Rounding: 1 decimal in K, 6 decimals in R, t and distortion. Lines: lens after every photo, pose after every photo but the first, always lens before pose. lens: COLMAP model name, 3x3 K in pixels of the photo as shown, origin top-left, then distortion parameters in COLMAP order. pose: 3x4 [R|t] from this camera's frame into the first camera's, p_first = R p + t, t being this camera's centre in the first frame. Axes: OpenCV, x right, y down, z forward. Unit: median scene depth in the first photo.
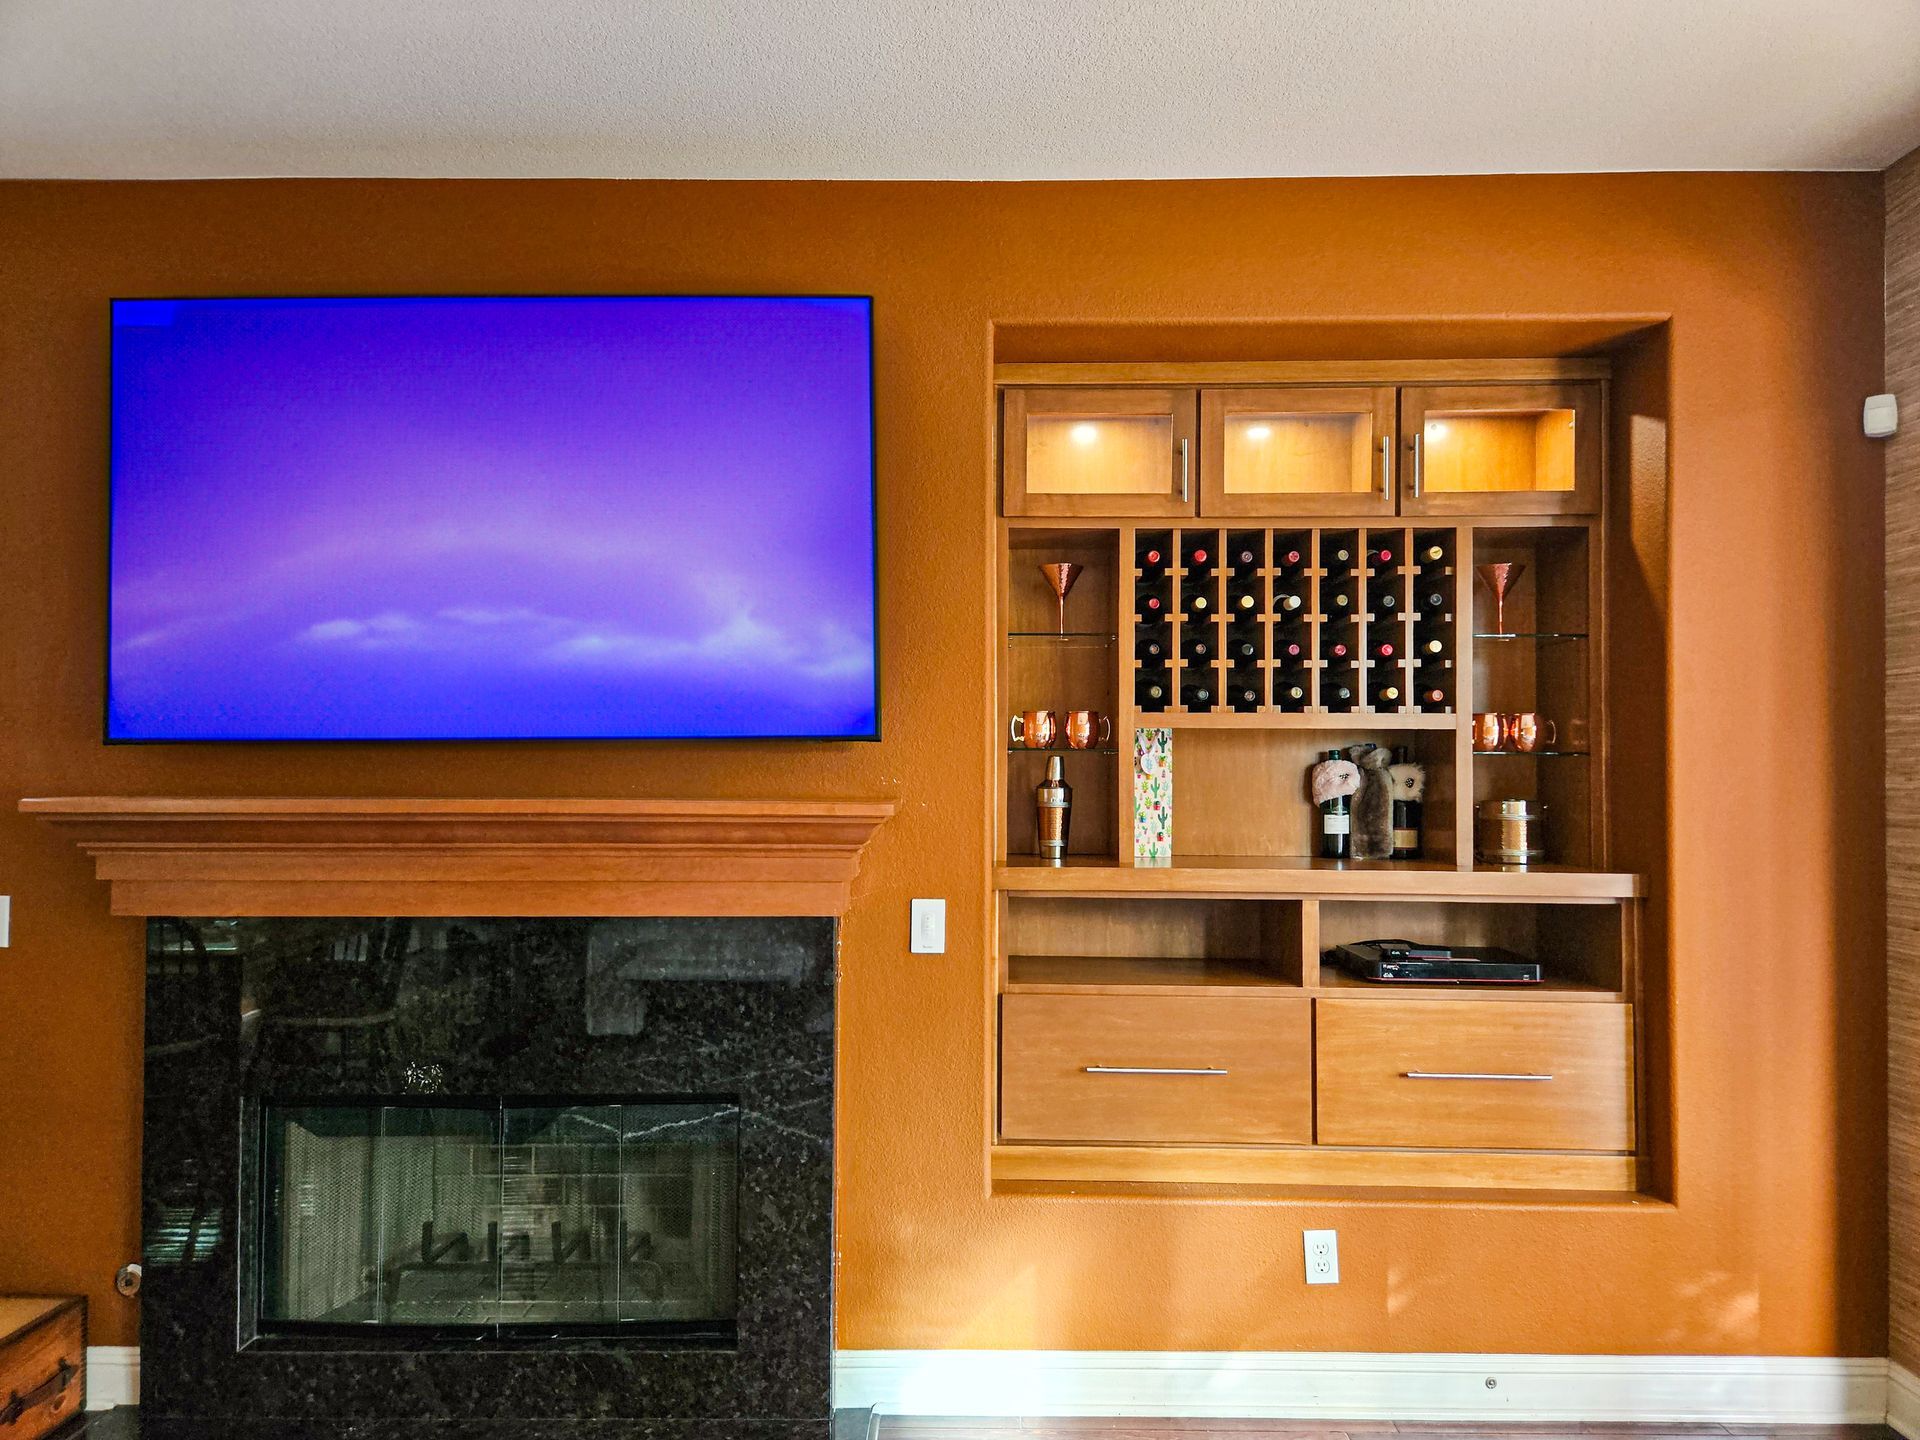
lens RADIAL K [[768.4, 0, 959.7], [0, 768.4, 715.8], [0, 0, 1]] dist [-0.001523, 0.000033]
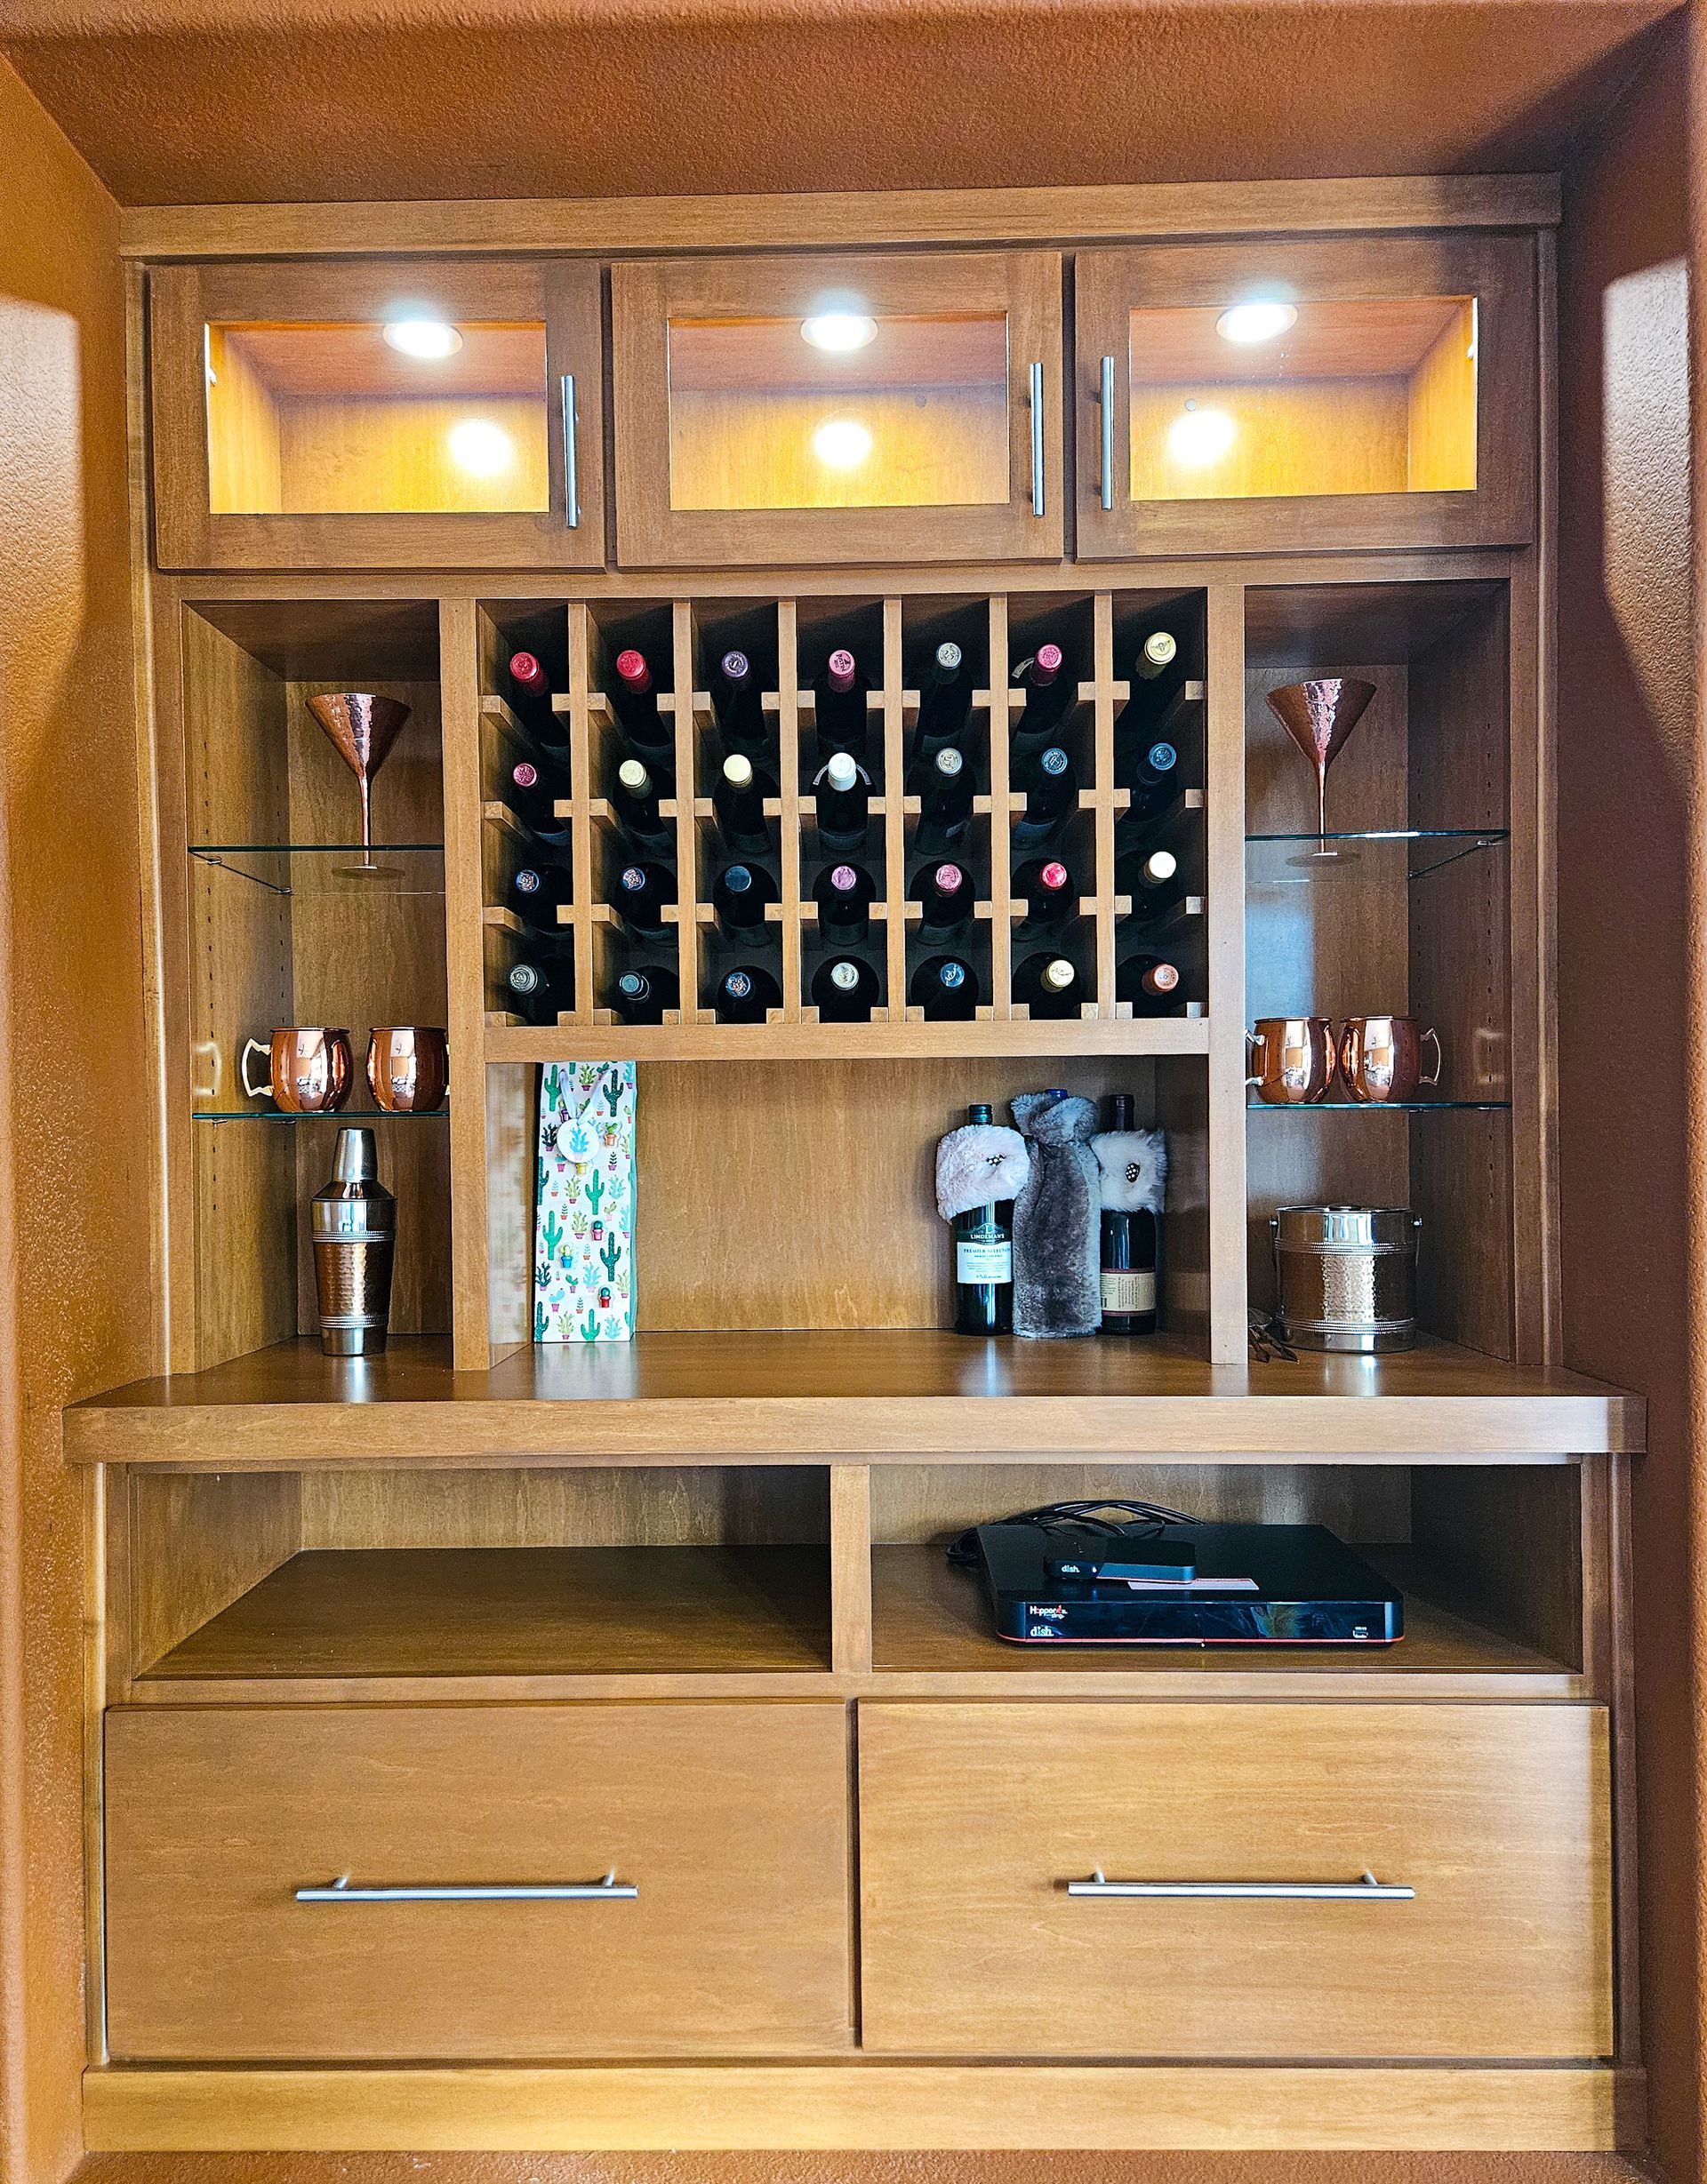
lens RADIAL K [[911.1, 0, 854.2], [0, 911.1, 1077.8], [0, 0, 1]] dist [0.004723, -0.000551]
pose [[0.999638, -0.015895, 0.021686, 0.428750], [0.015420, 0.999642, 0.021869, 0.016424], [-0.022026, -0.021527, 0.999526, 0.480548]]
